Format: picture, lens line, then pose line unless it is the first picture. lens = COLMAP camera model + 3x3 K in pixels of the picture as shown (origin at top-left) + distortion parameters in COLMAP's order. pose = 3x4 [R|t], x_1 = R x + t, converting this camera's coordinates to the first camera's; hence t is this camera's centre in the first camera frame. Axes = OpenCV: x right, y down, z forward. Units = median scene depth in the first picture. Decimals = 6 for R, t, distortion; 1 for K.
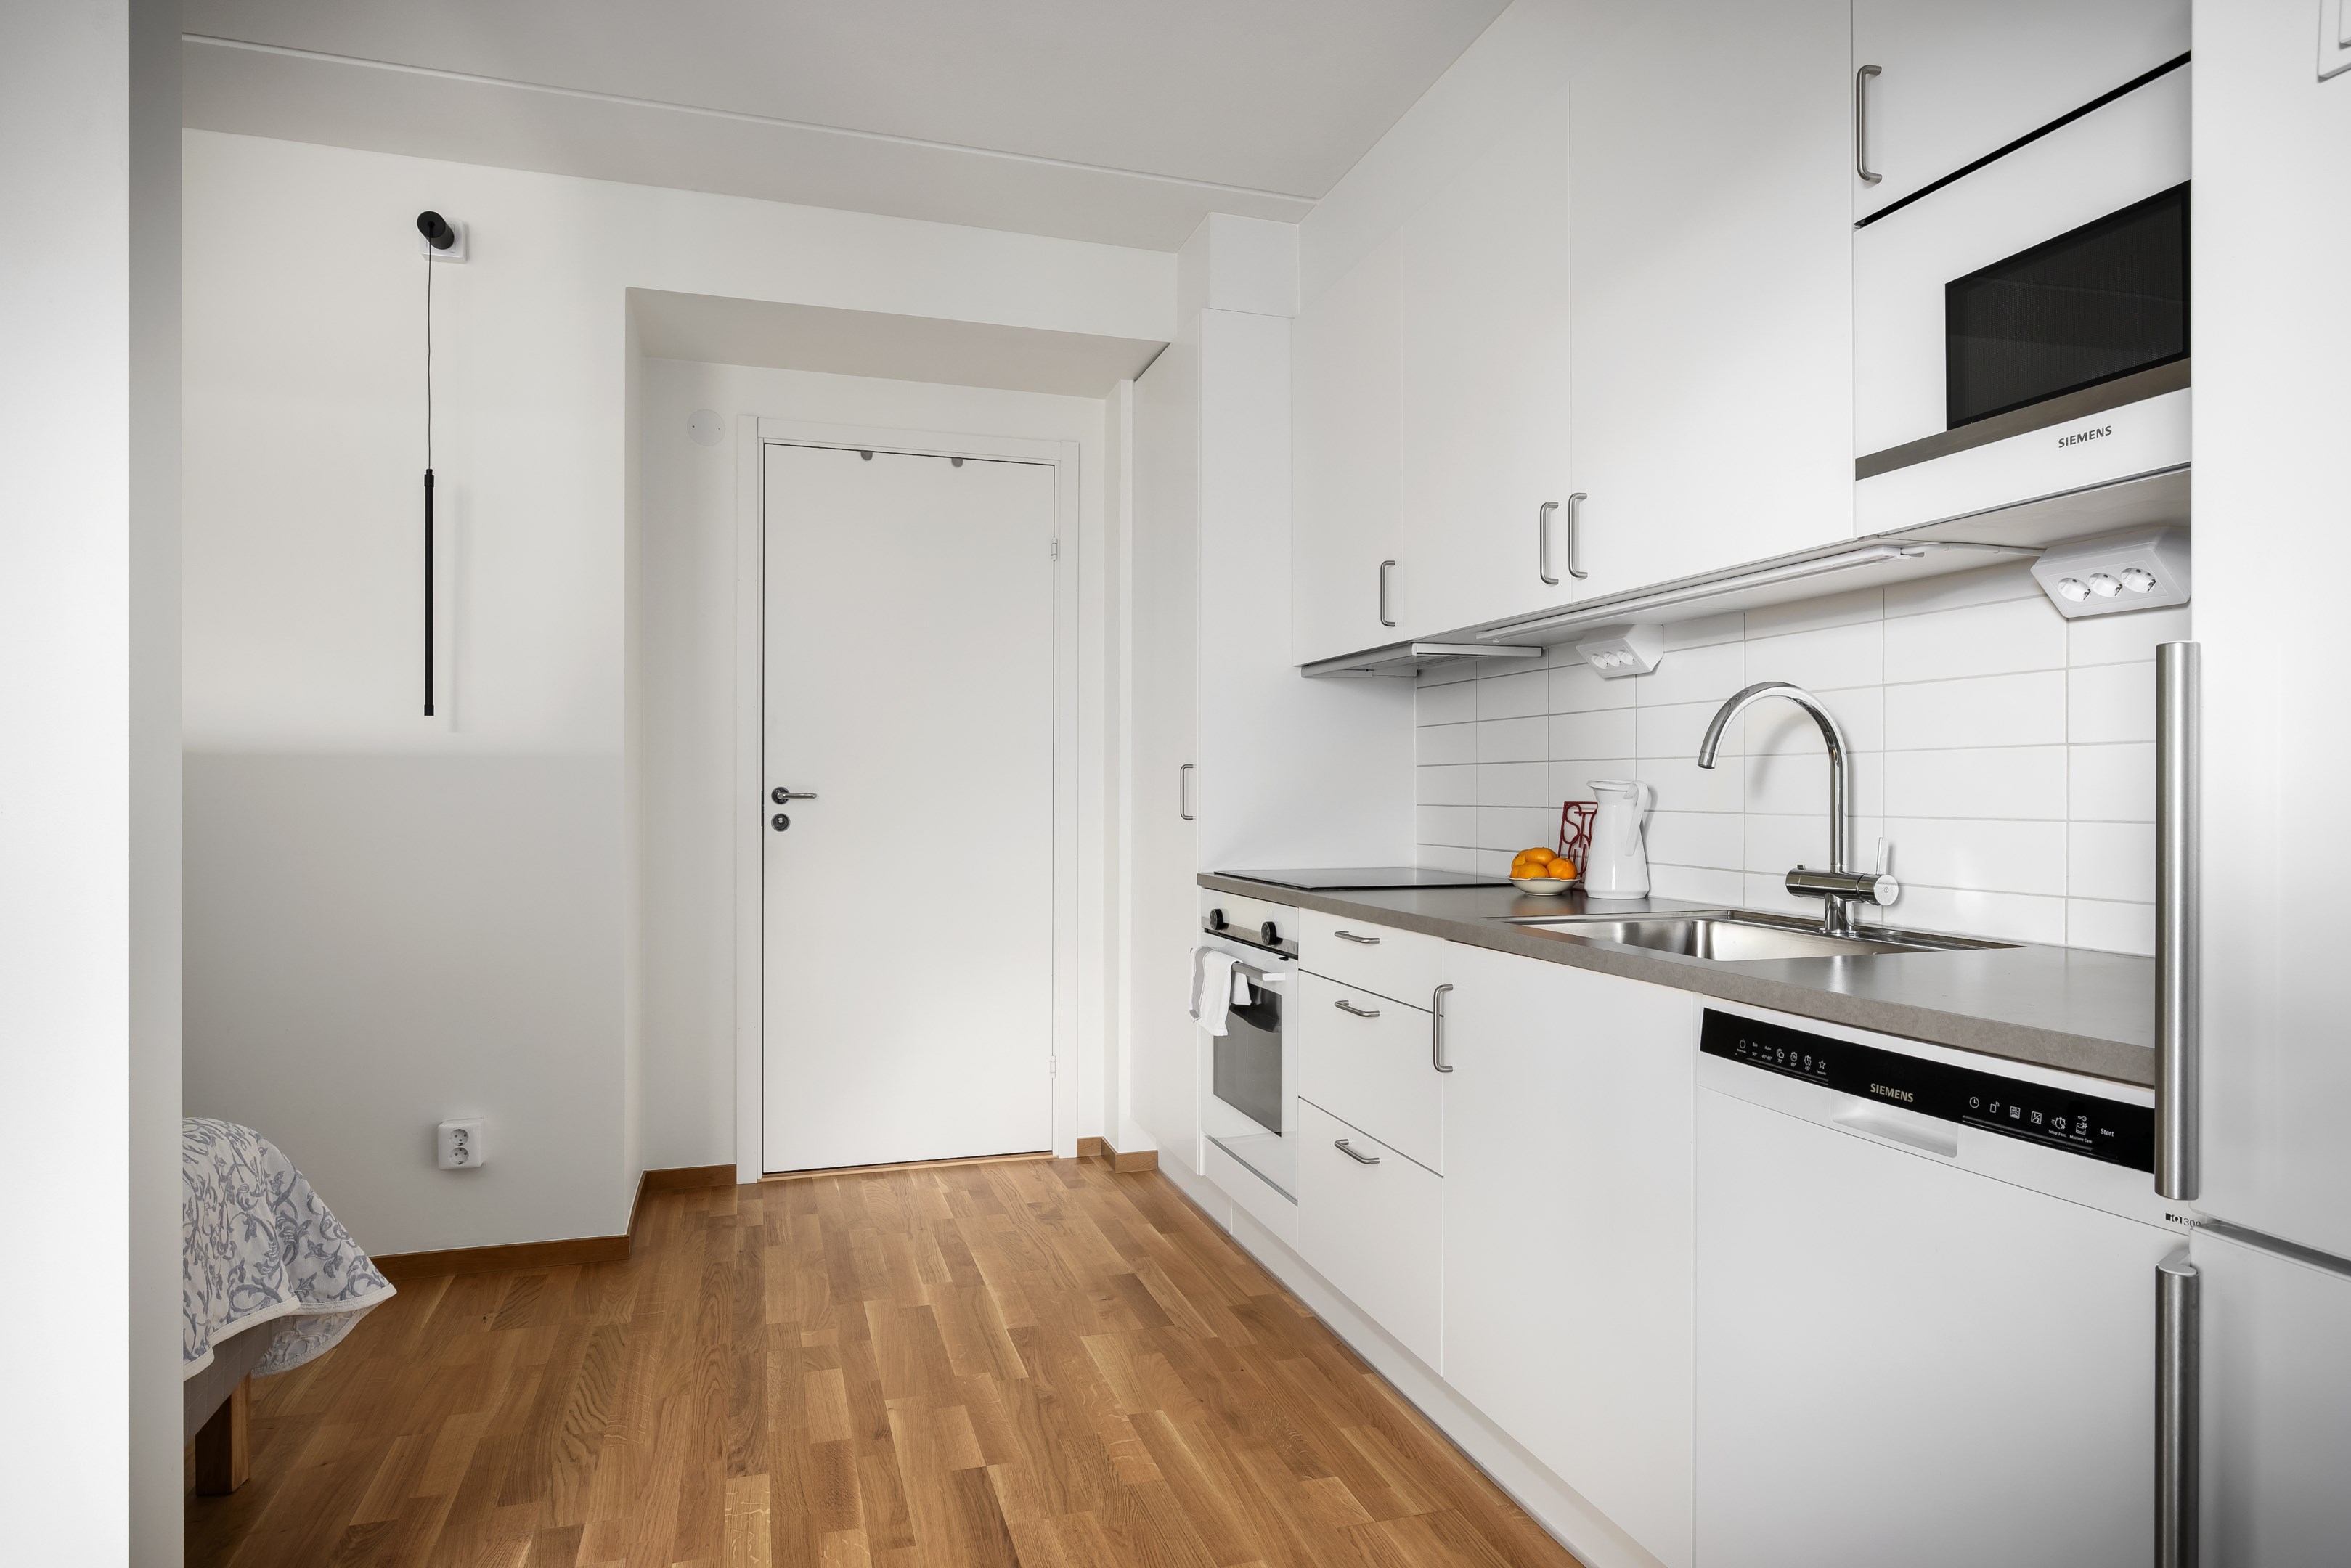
lens RADIAL K [[1395.0, 0, 1167.1], [0, 1395.0, 785.2], [0, 0, 1]] dist [-0.009781, 0.001548]
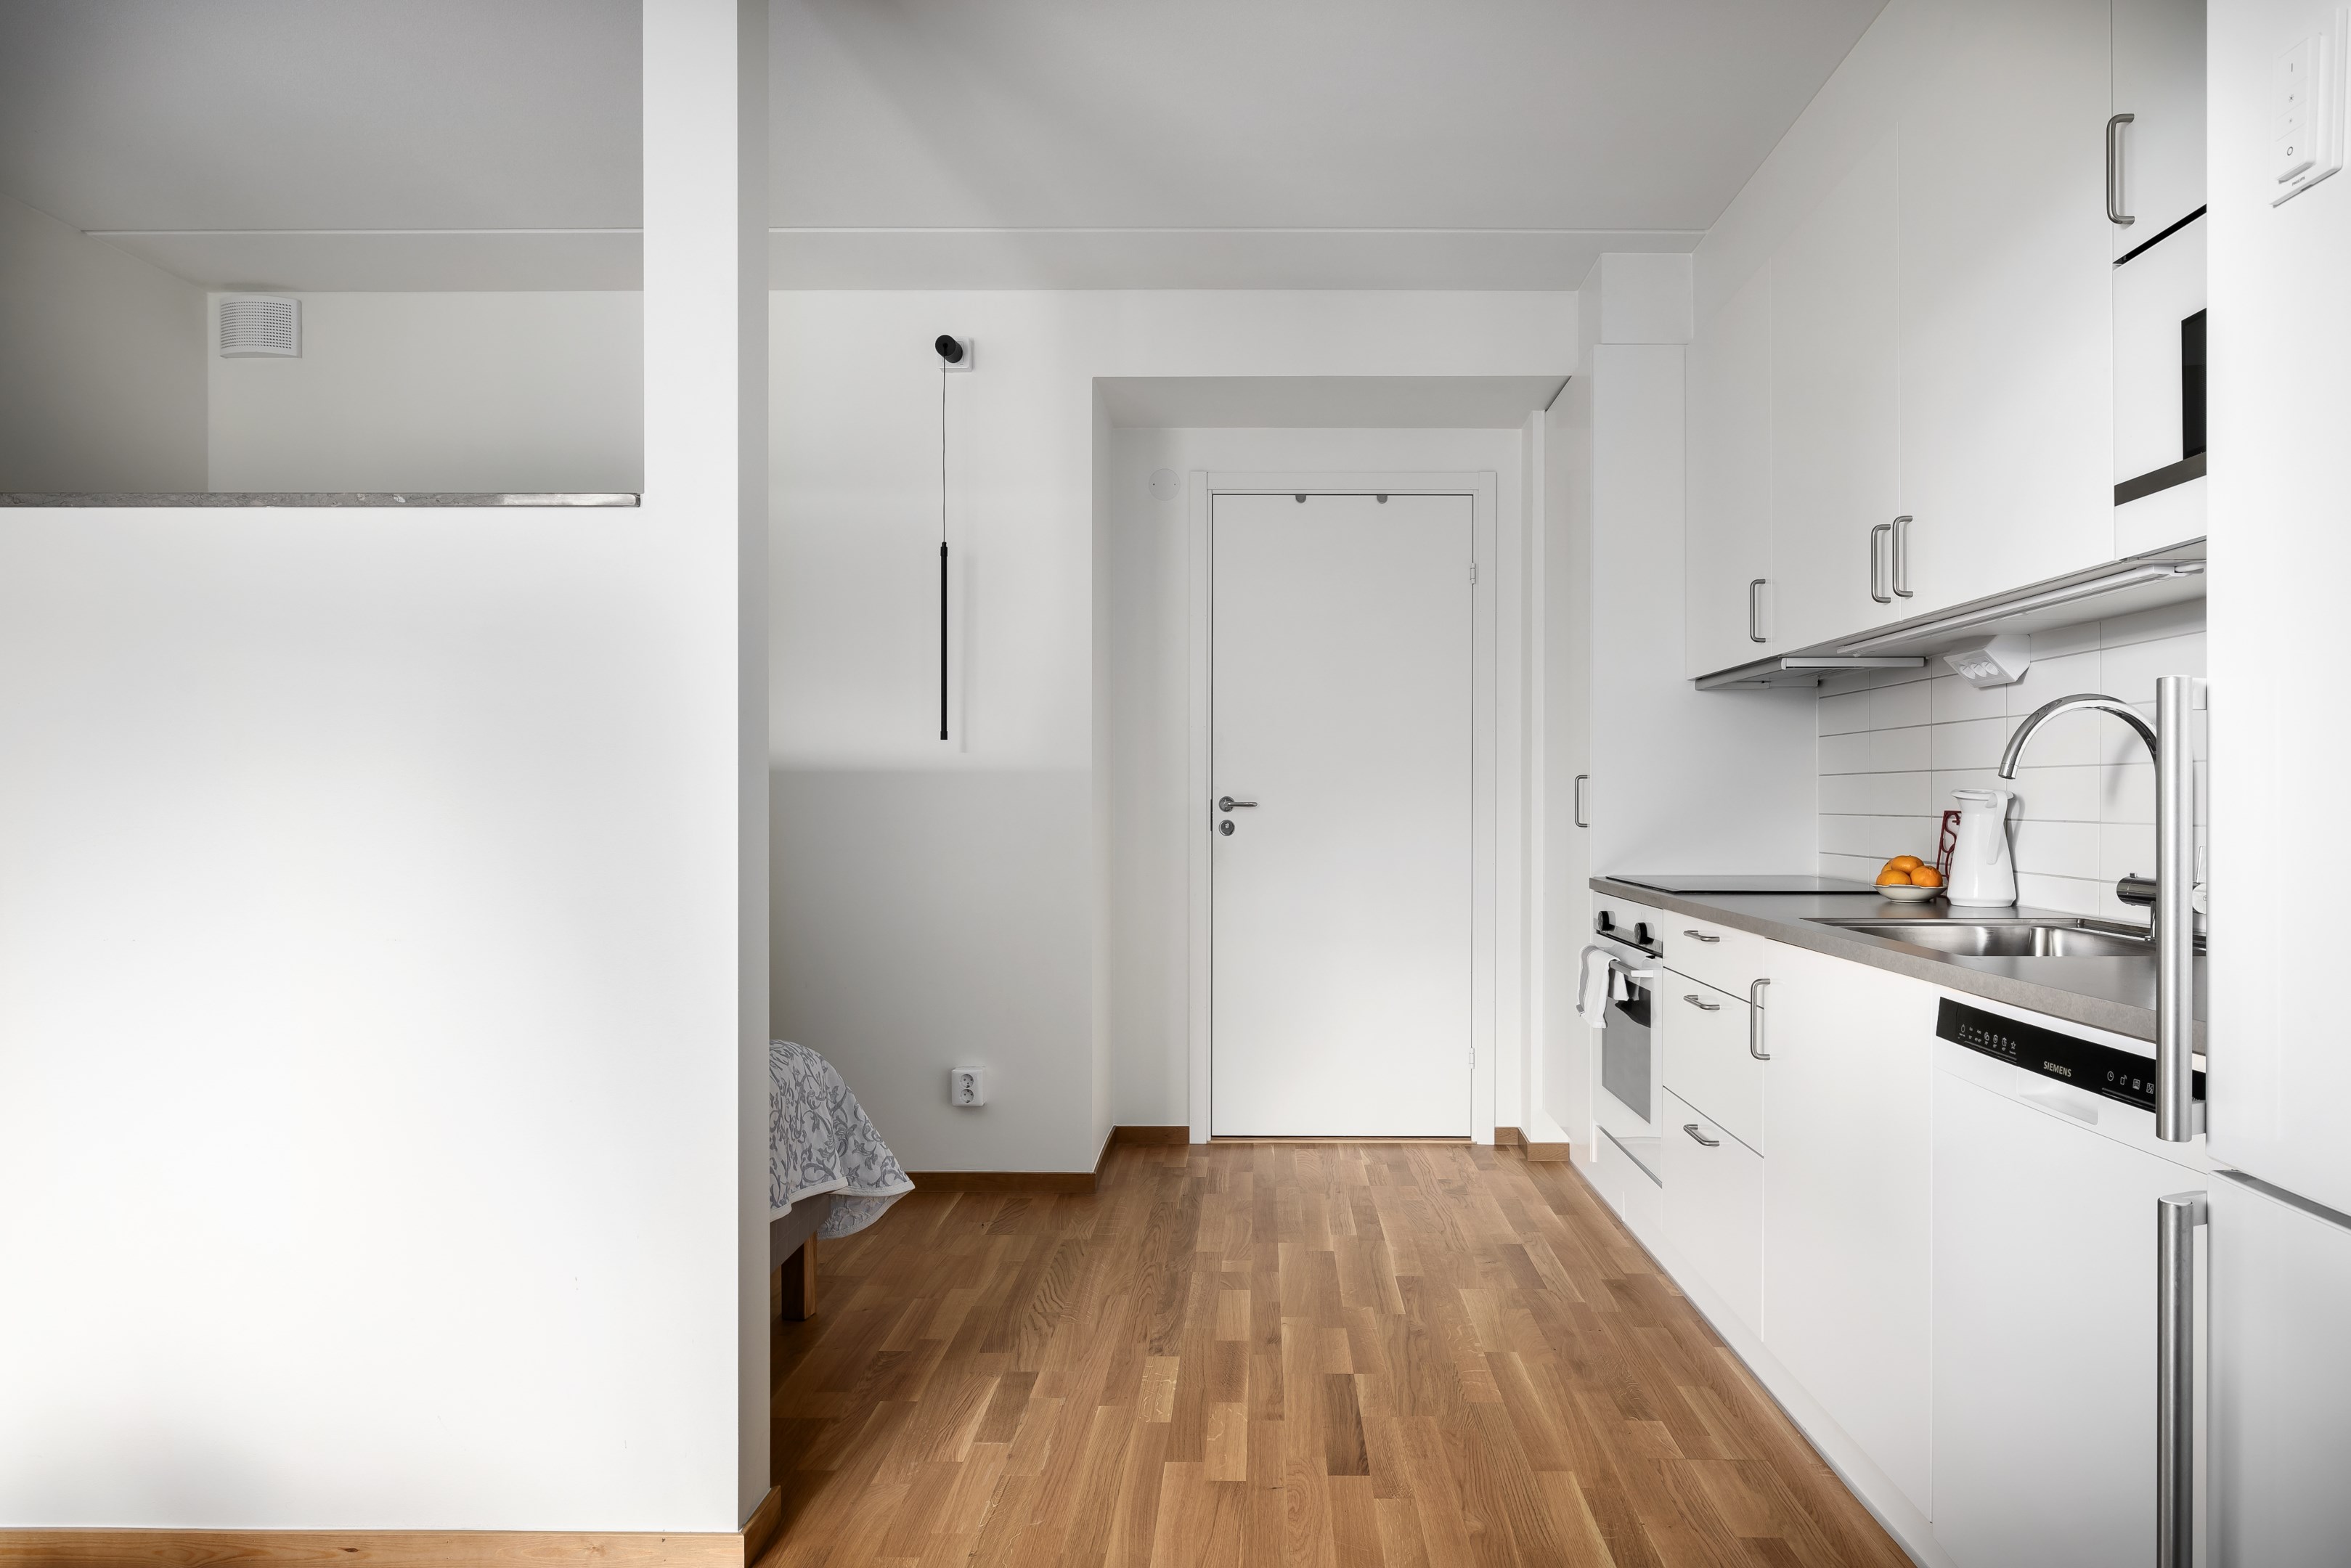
lens RADIAL K [[1395.0, 0, 1181.9], [0, 1395.0, 792.3], [0, 0, 1]] dist [-0.009781, 0.001548]
pose [[0.943753, -0.002216, -0.330644, 0.110401], [0.001733, 0.999997, -0.001756, -0.000772], [0.330647, 0.001084, 0.943754, -0.143608]]
